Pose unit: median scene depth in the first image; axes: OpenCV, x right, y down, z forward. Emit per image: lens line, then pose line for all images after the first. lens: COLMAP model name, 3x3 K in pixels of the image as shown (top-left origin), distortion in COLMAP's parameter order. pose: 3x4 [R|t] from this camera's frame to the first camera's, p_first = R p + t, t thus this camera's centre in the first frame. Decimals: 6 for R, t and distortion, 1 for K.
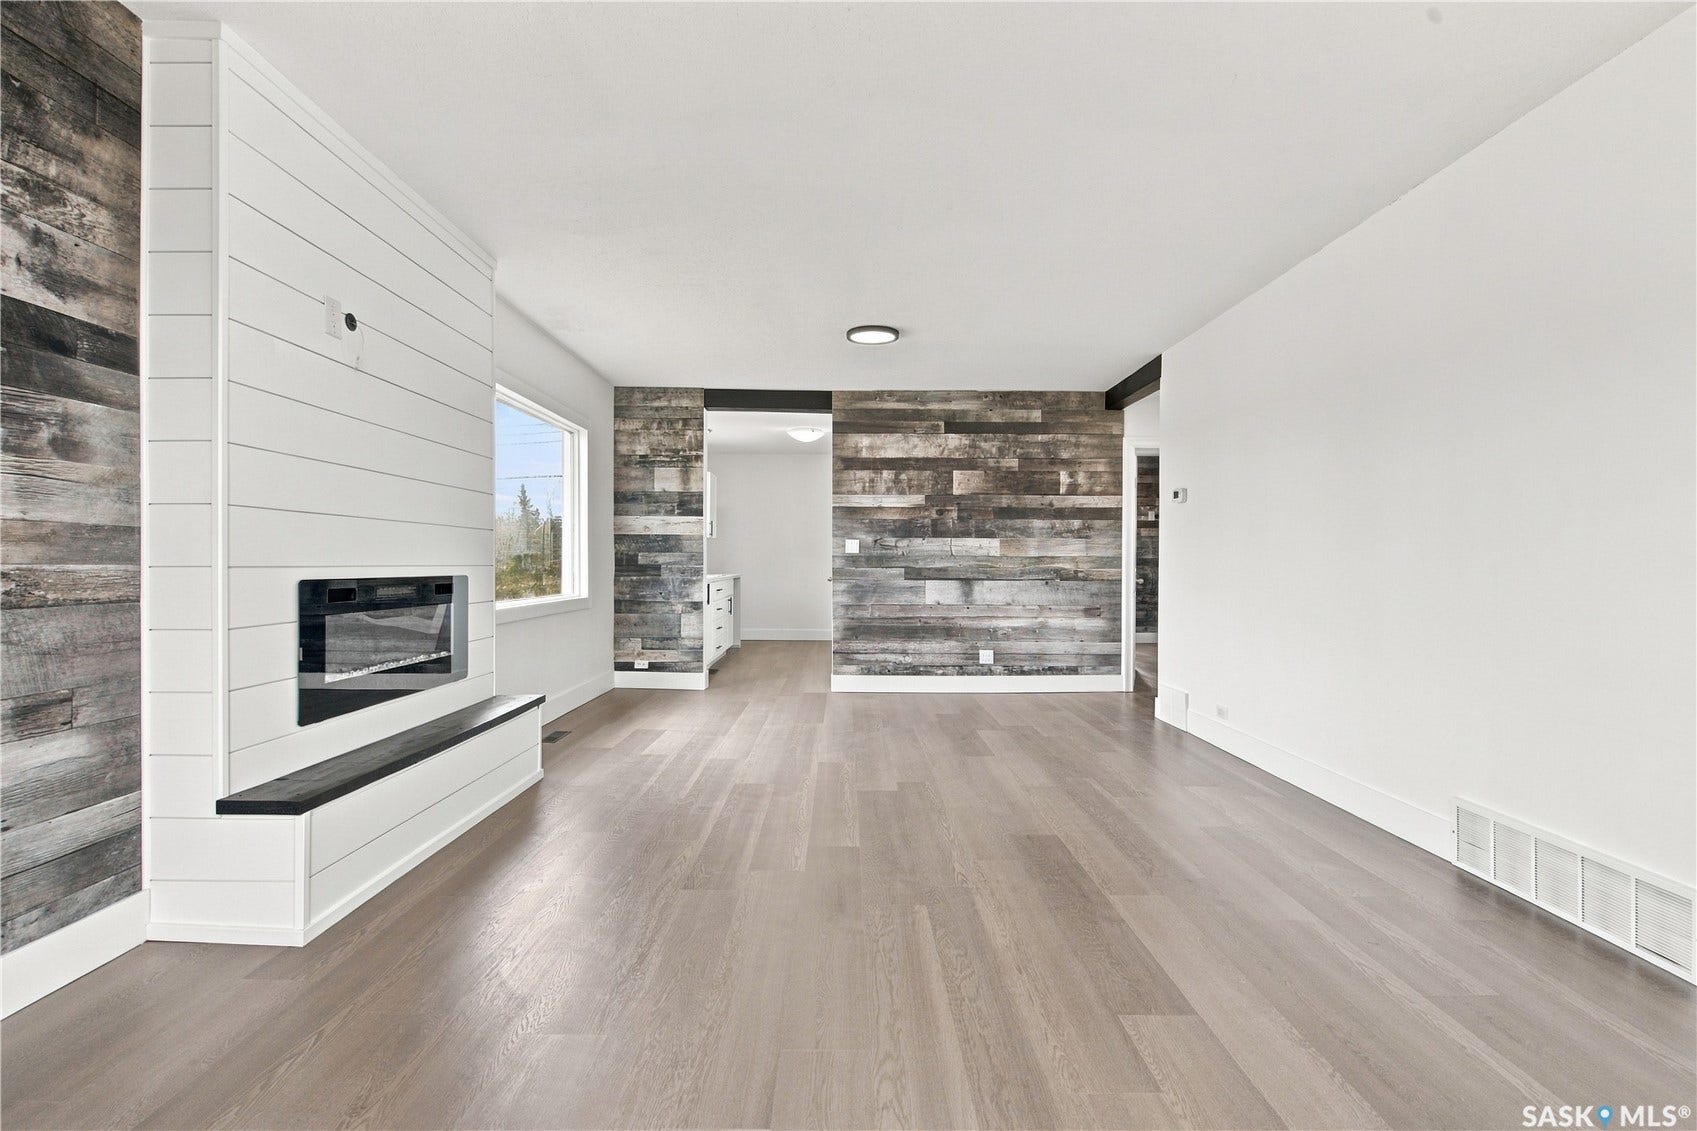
lens RADIAL K [[762.4, 0, 848.5], [0, 762.4, 565.5], [0, 0, 1]] dist [0.002206, -0.000452]
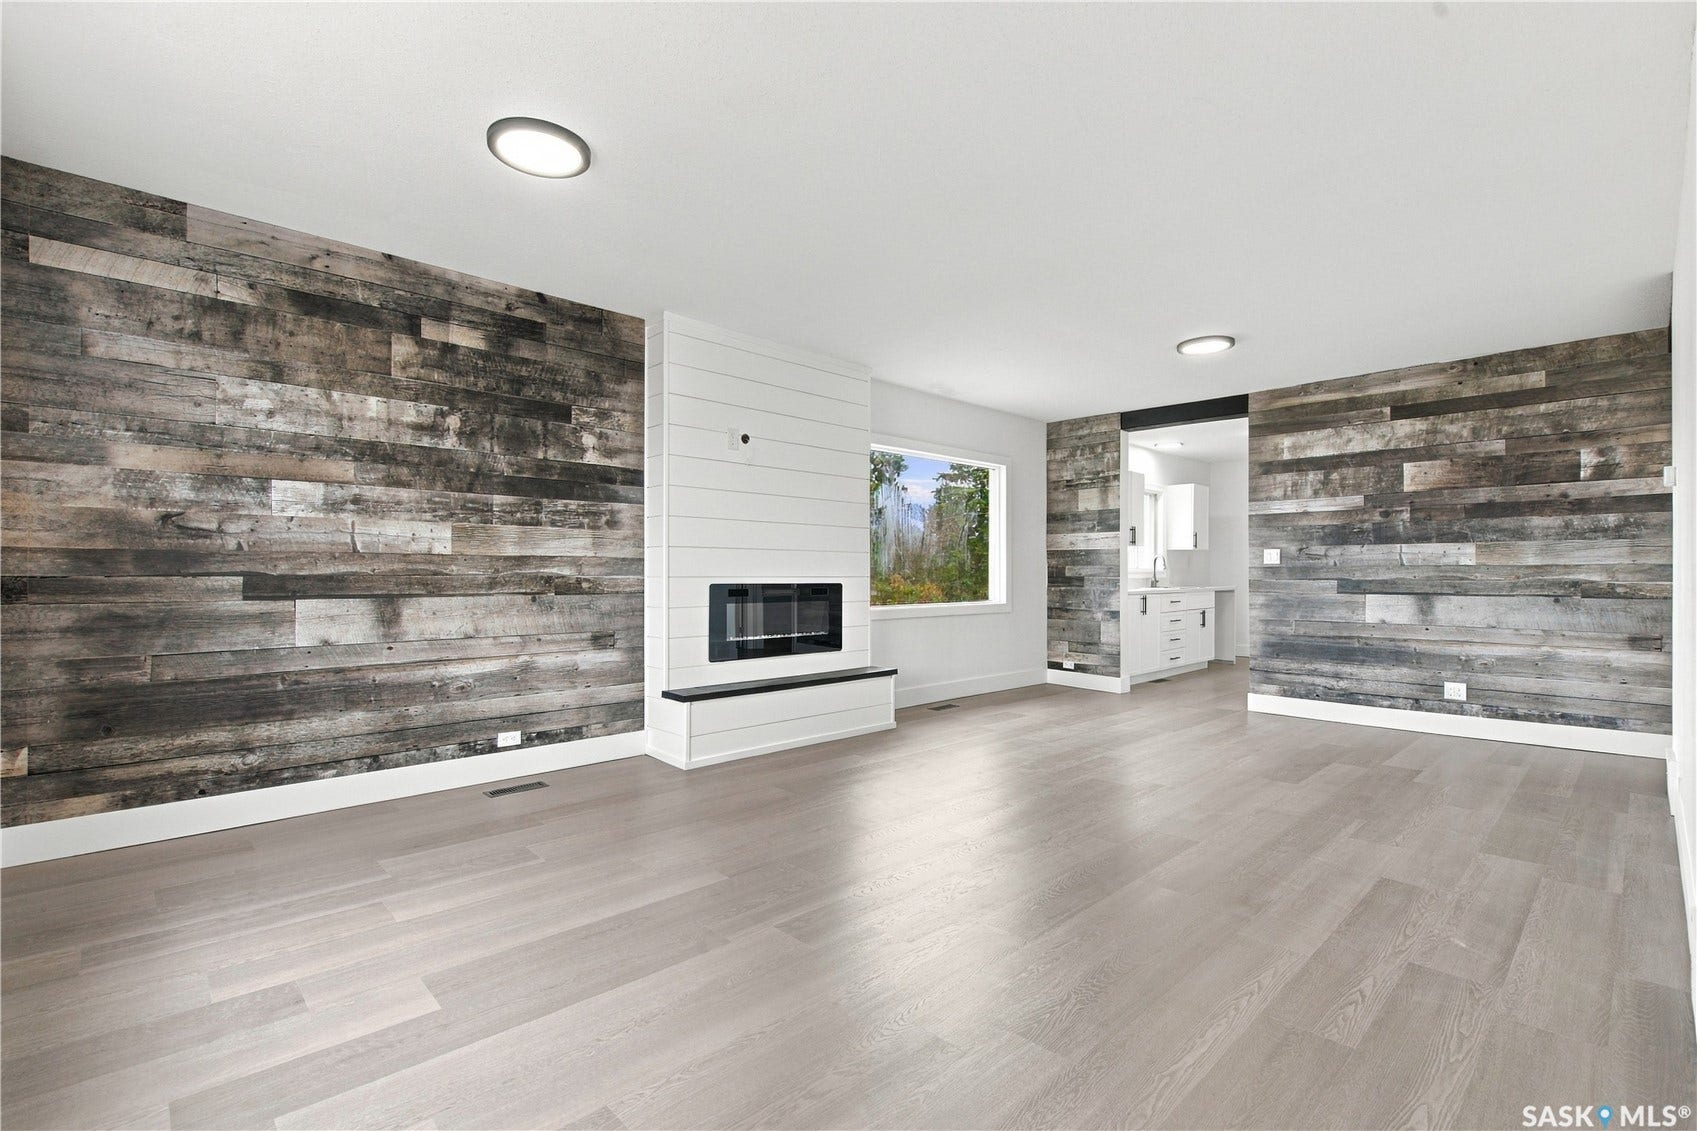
lens RADIAL K [[765.9, 0, 848.5], [0, 765.9, 565.5], [0, 0, 1]] dist [-0.001599, -0.000849]
pose [[0.688254, -0.011629, -0.725377, 0.326334], [-0.000818, 0.999858, -0.016806, 0.001885], [0.725469, 0.012160, 0.688147, -0.017264]]
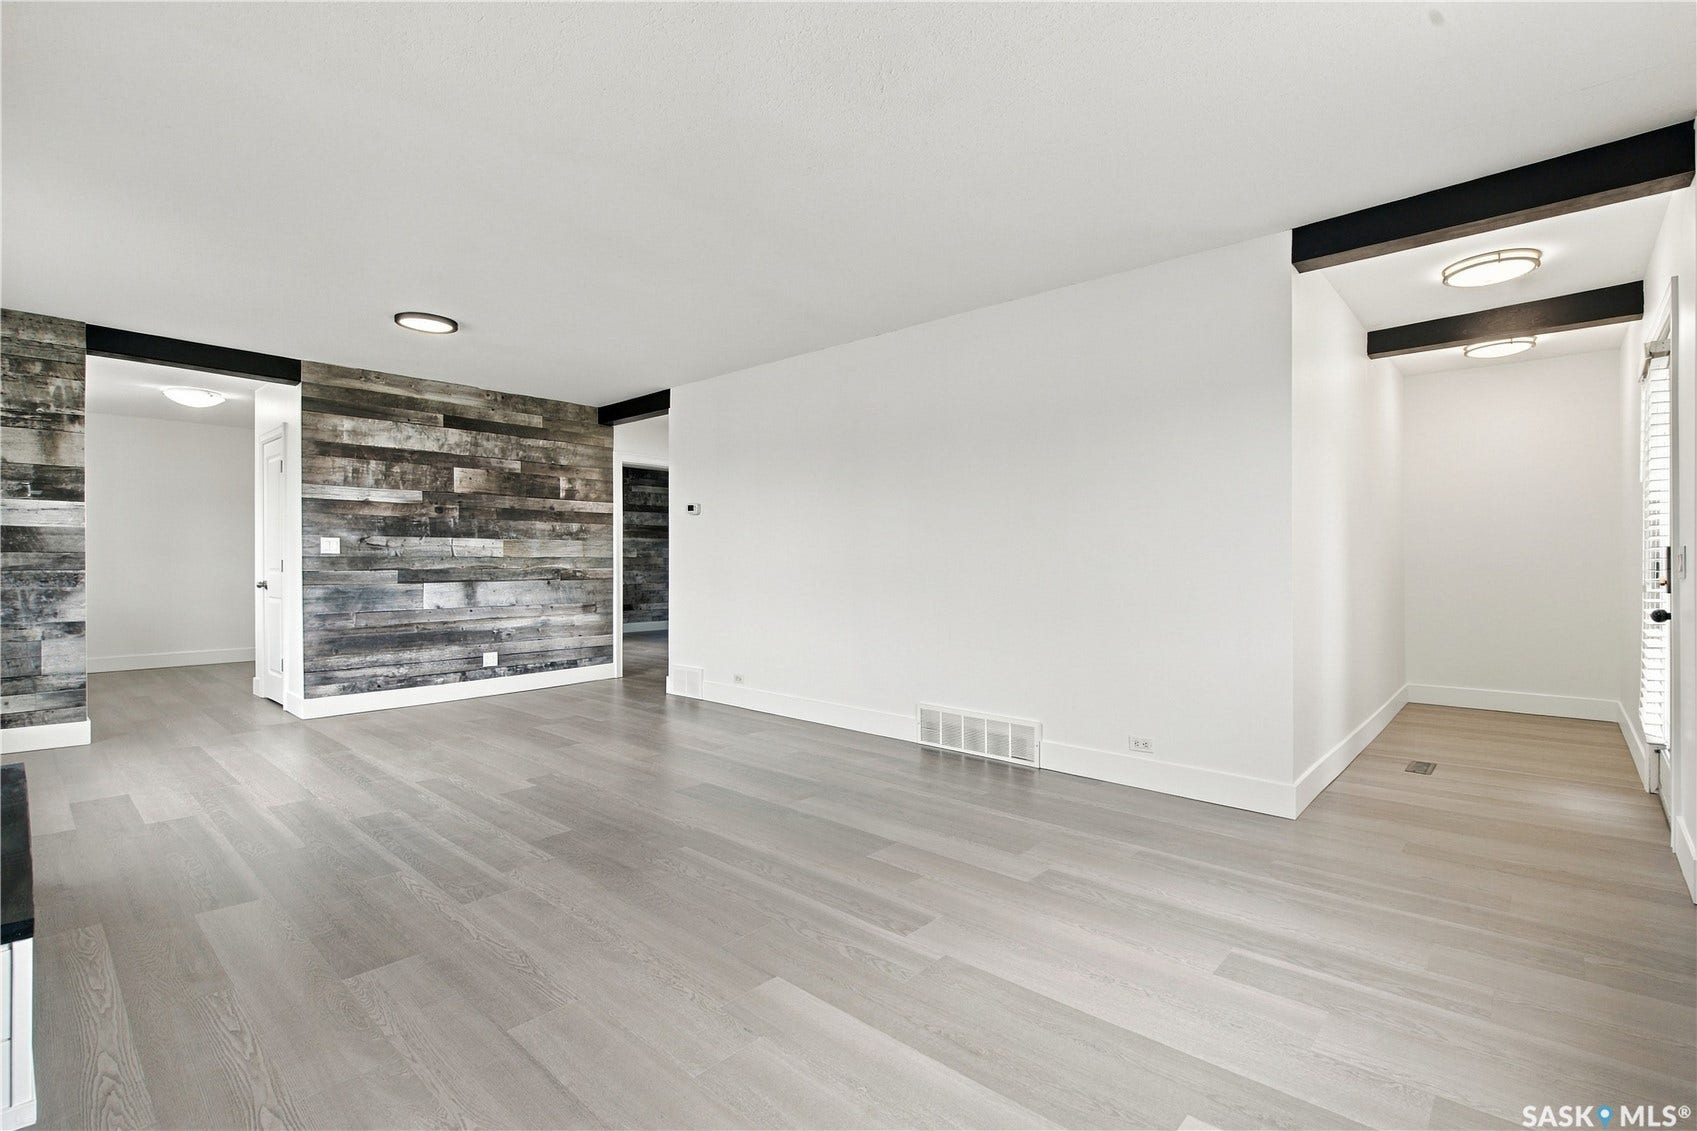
lens RADIAL K [[766.7, 0, 847.0], [0, 766.7, 557.7], [0, 0, 1]] dist [0.001108, 0.000072]
pose [[0.675884, -0.001527, 0.737007, -0.237744], [0.006501, 0.999971, -0.003889, -0.004577], [-0.736980, 0.007420, 0.675874, -0.010712]]
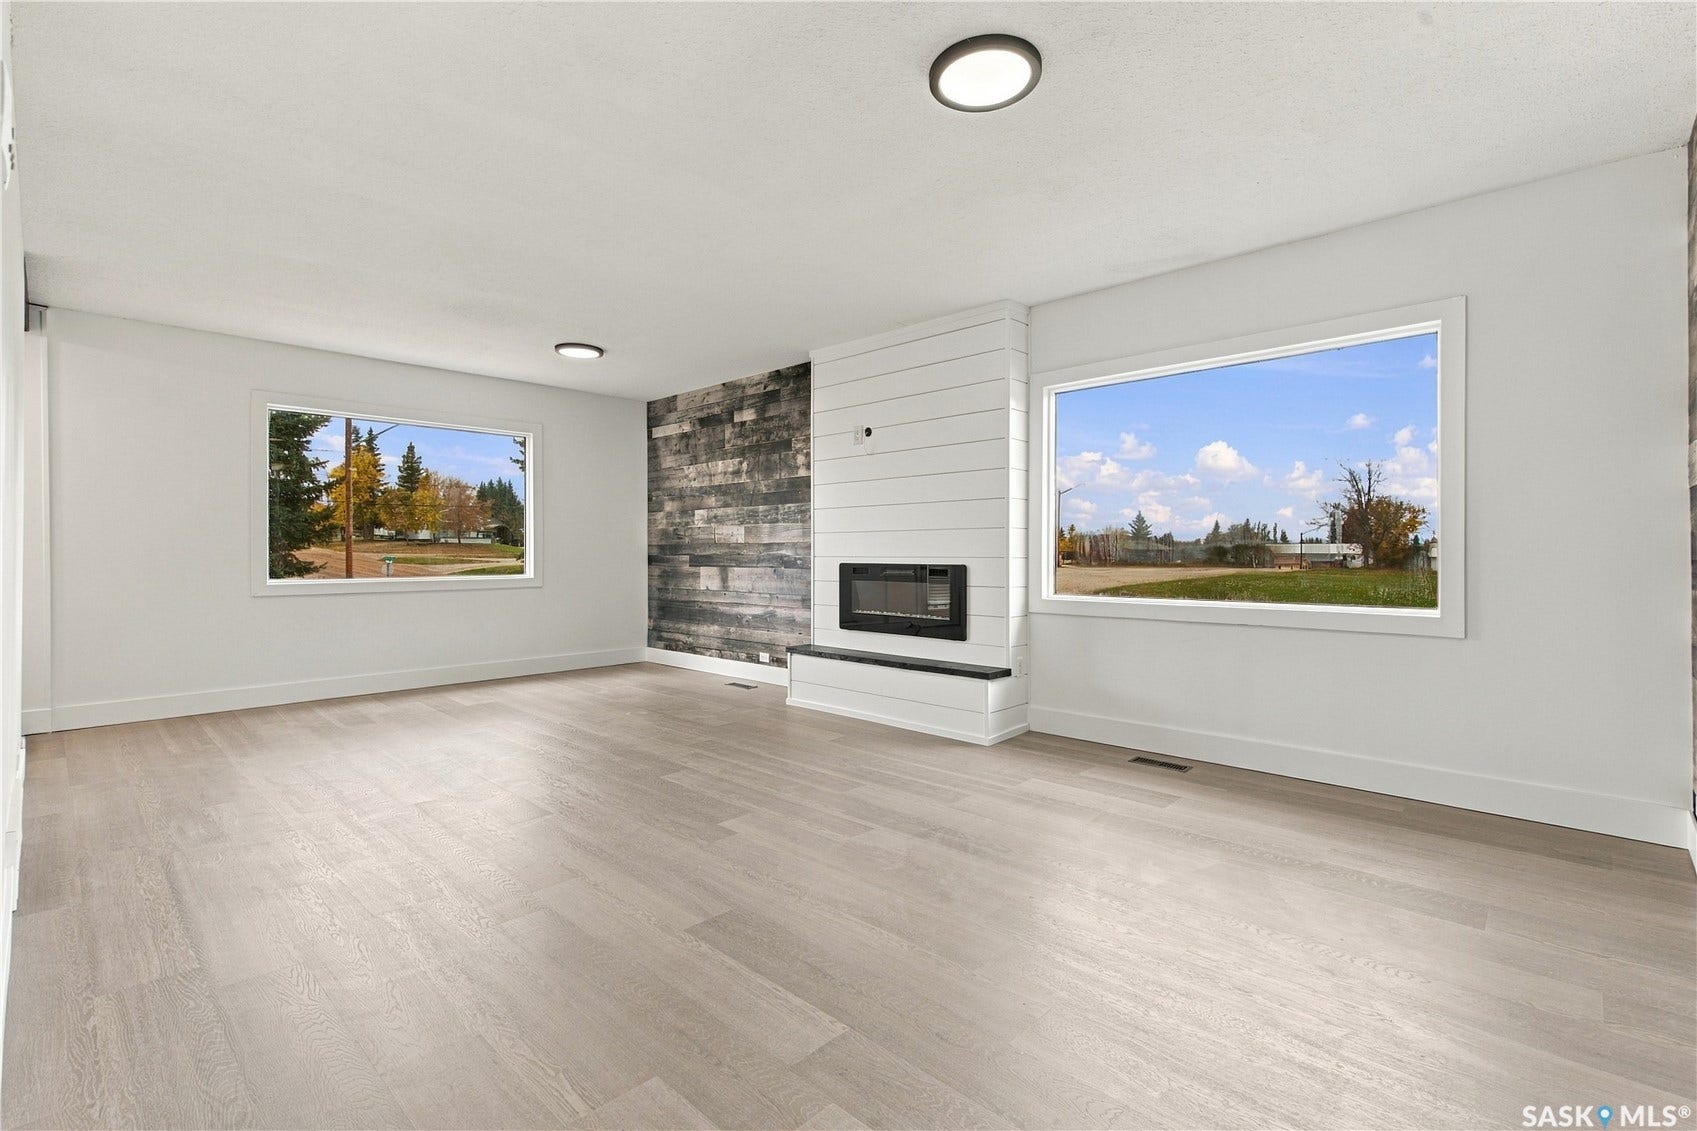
lens RADIAL K [[770.6, 0, 859.1], [0, 770.6, 549.0], [0, 0, 1]] dist [0.001033, 0.000027]
pose [[-0.687210, -0.007037, -0.726425, 0.327463], [-0.004069, 0.999975, -0.005838, -0.002964], [0.726447, -0.001056, -0.687221, 0.963810]]
